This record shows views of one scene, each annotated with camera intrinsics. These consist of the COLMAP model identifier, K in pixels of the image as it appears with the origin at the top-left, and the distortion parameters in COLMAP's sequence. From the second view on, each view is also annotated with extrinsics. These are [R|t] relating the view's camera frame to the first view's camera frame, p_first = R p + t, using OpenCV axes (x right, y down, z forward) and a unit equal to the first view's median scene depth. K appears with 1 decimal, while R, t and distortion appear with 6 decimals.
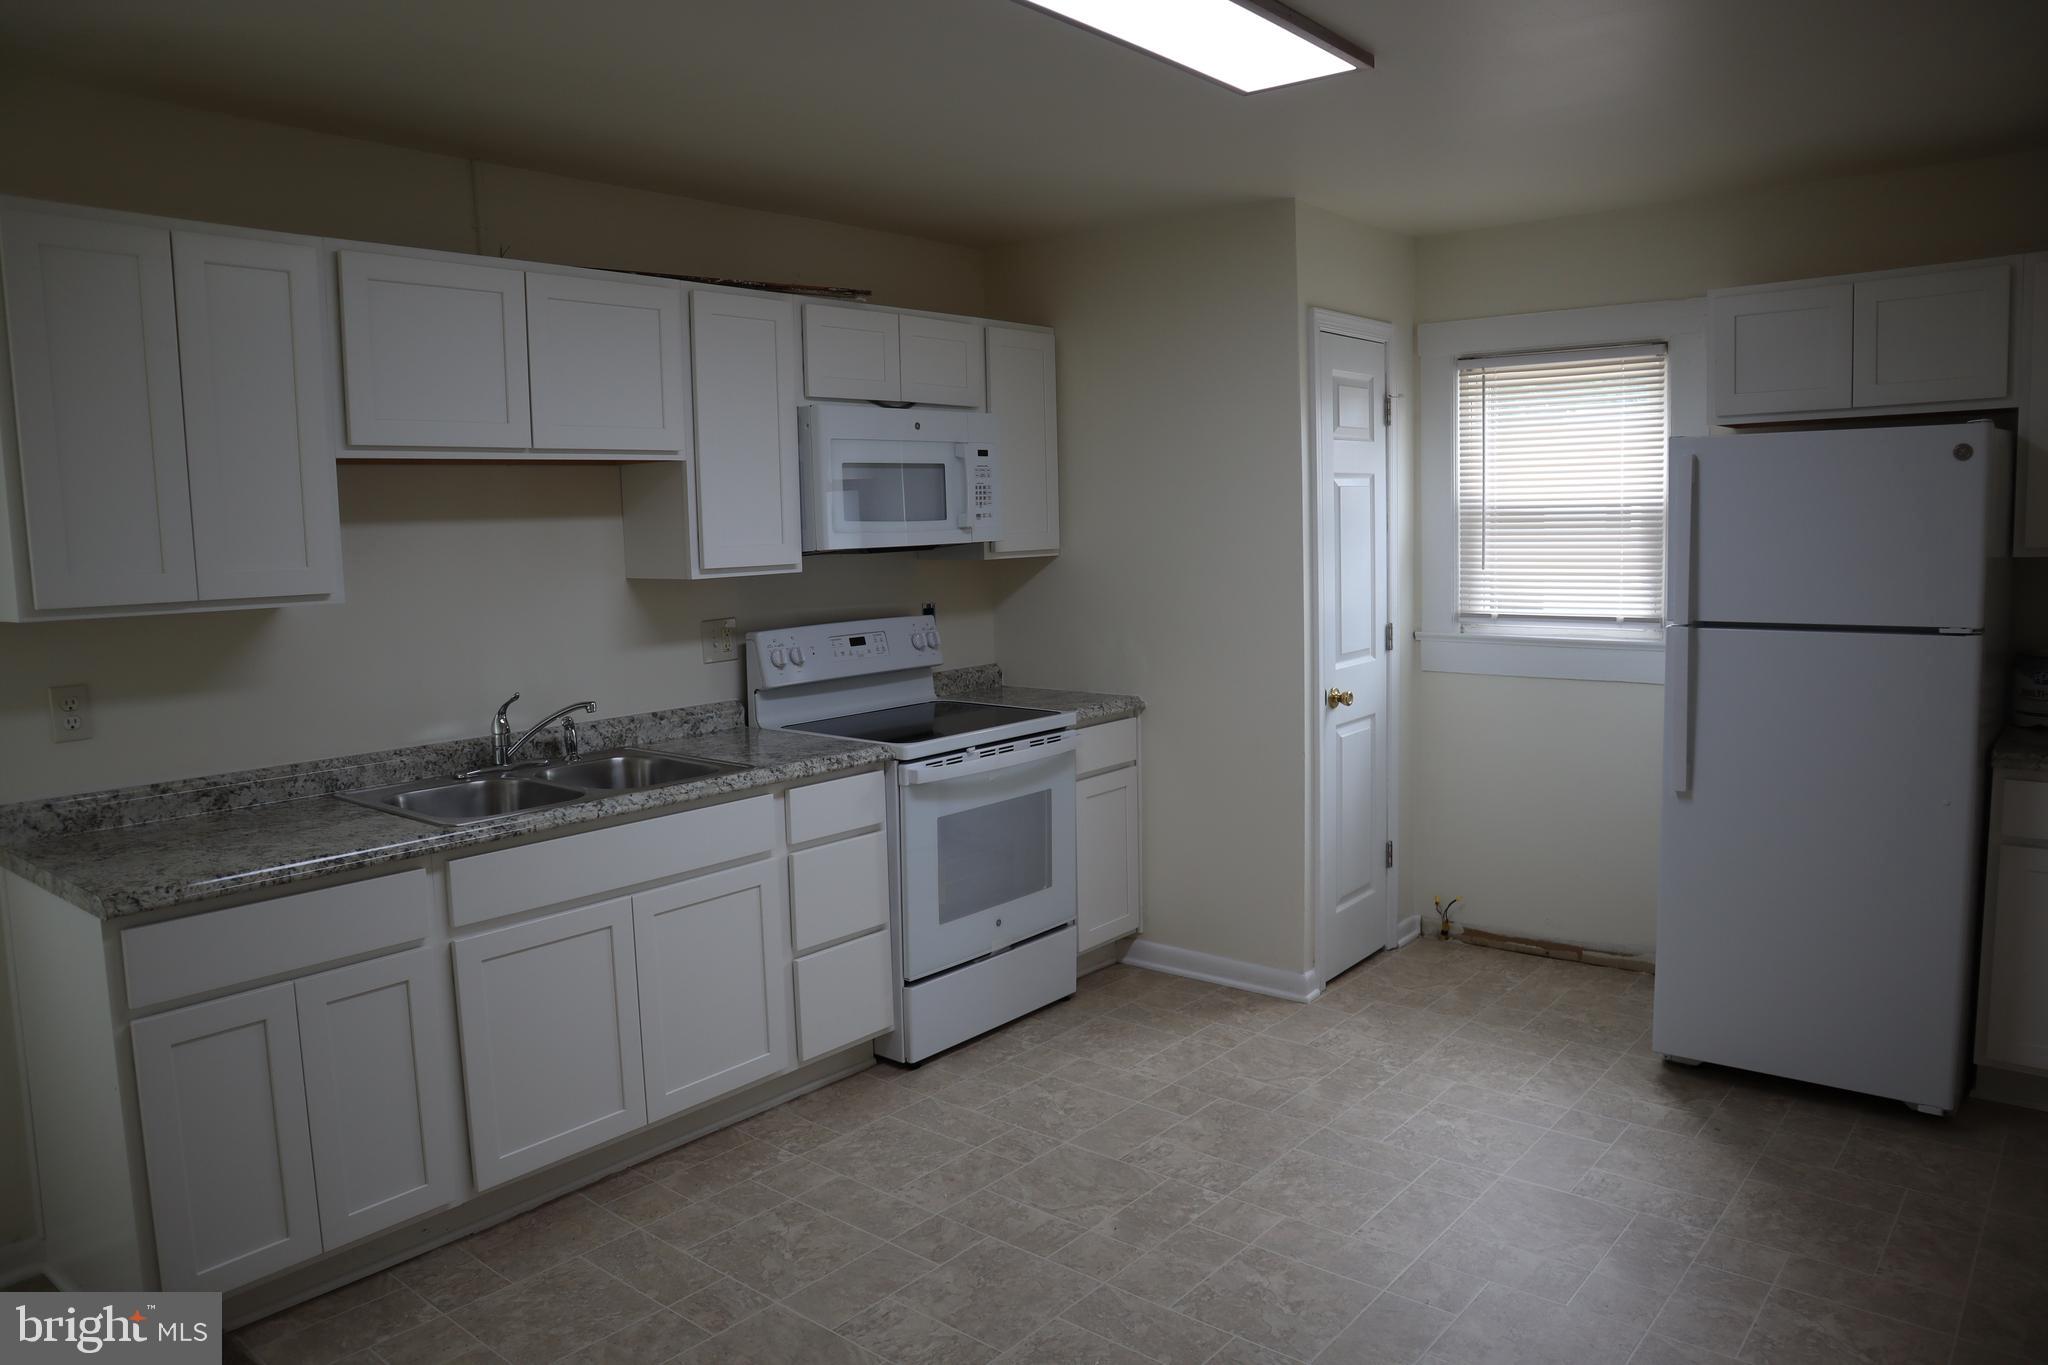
lens RADIAL K [[1462.7, 0, 1024.0], [0, 1462.7, 682.5], [0, 0, 1]] dist [-0.001337, -0.000769]
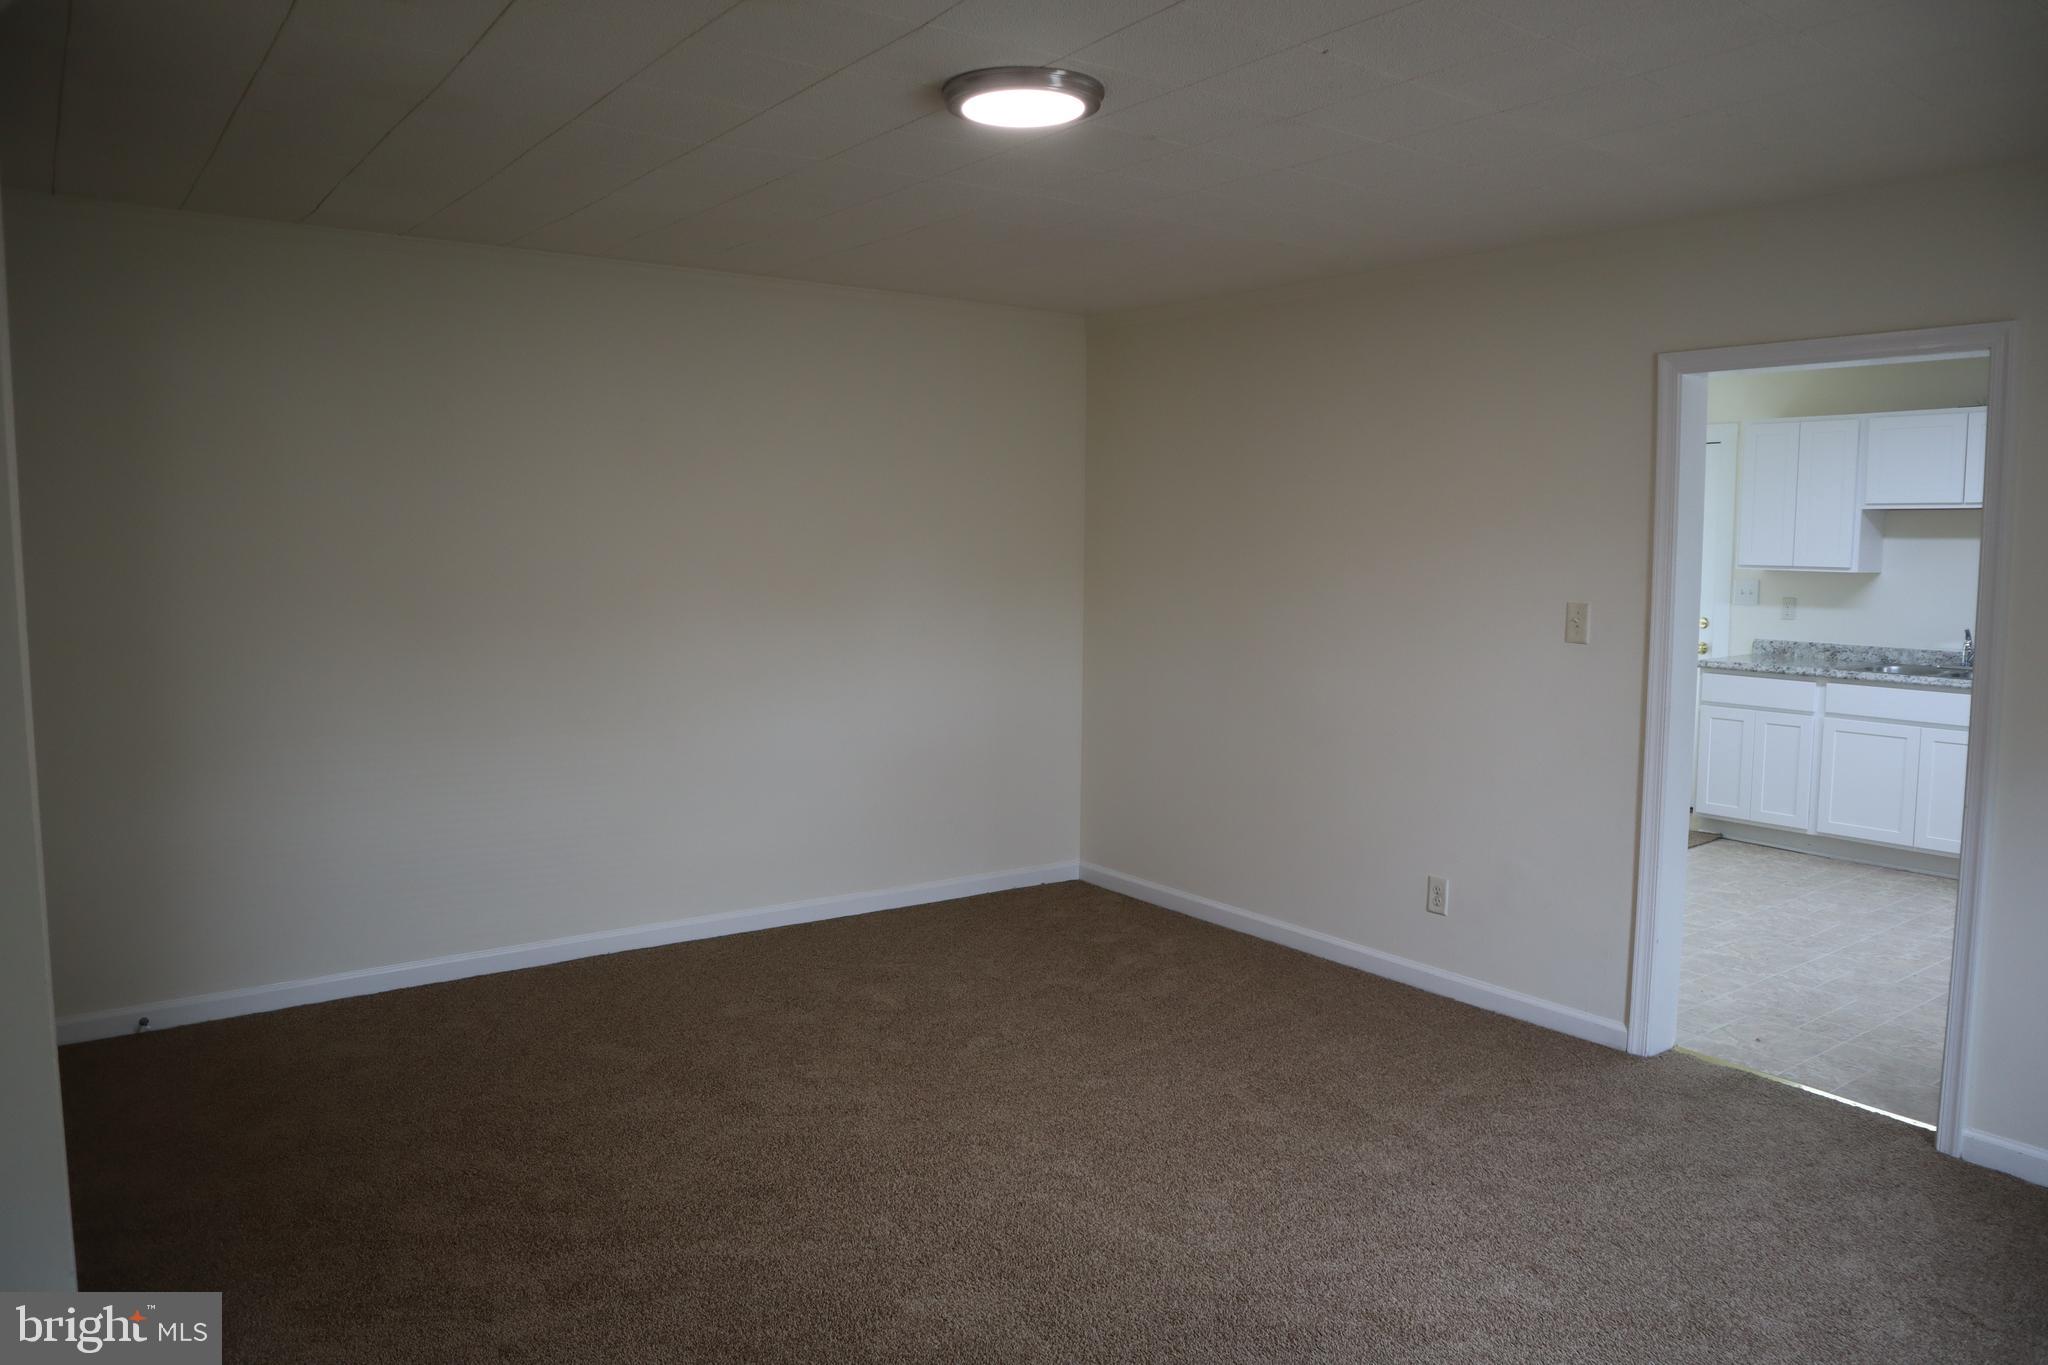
lens RADIAL K [[1410.4, 0, 1028.6], [0, 1410.4, 695.8], [0, 0, 1]] dist [-0.073054, 0.001506]
pose [[-0.226944, 0.127245, -0.965560, 2.006105], [-0.111232, 0.981554, 0.155497, -0.056619], [0.967535, 0.142690, -0.208604, 0.230773]]
